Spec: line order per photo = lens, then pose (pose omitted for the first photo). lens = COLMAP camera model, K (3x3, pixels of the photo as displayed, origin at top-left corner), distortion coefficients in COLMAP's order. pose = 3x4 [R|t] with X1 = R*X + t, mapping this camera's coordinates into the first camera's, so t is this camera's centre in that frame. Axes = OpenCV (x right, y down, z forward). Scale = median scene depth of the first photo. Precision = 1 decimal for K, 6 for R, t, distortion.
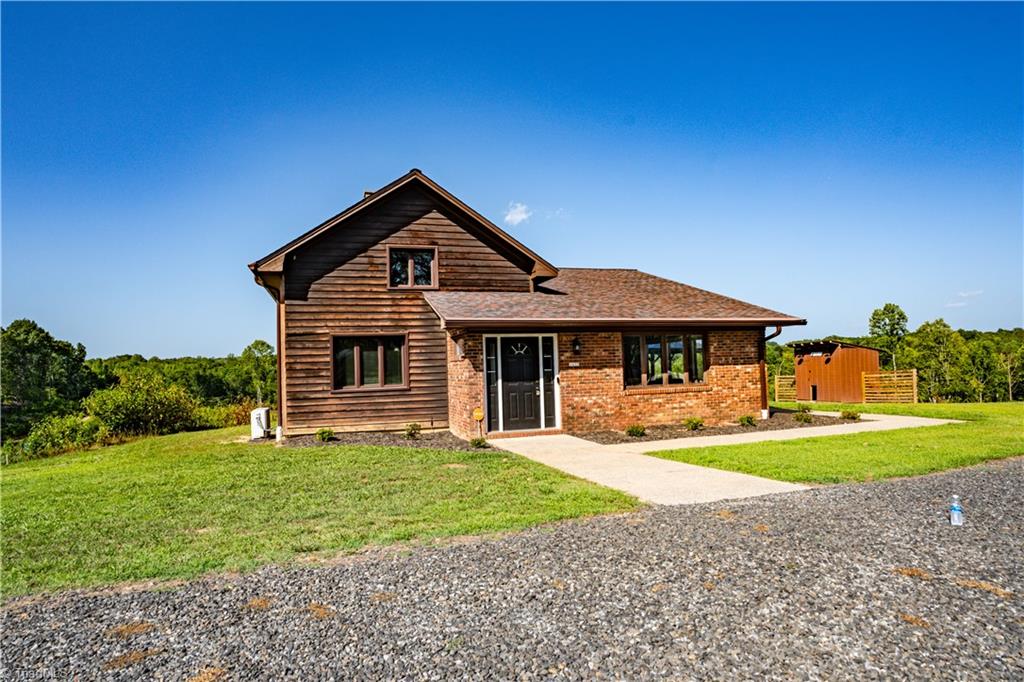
lens RADIAL K [[469.4, 0, 515.1], [0, 469.4, 339.3], [0, 0, 1]] dist [-0.048571, 0.006910]
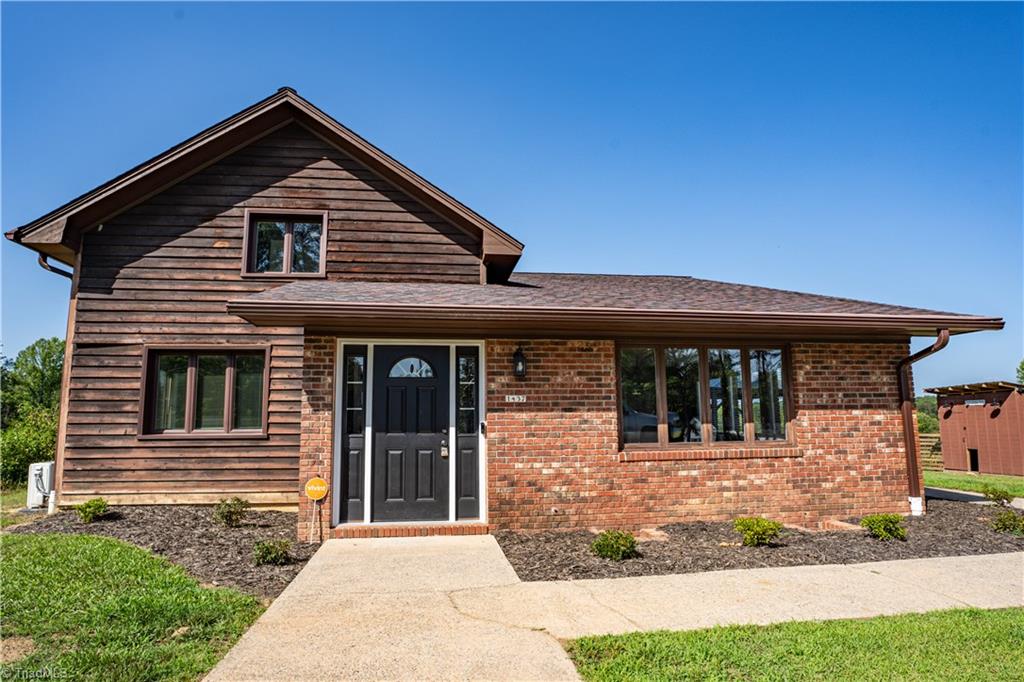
lens RADIAL K [[500.3, 0, 507.6], [0, 500.3, 350.4], [0, 0, 1]] dist [-0.033298, 0.004478]
pose [[0.987995, 0.000631, -0.154485, 0.188991], [-0.012159, 0.997207, -0.073688, 0.038173], [0.154007, 0.074681, 0.985243, 0.411615]]
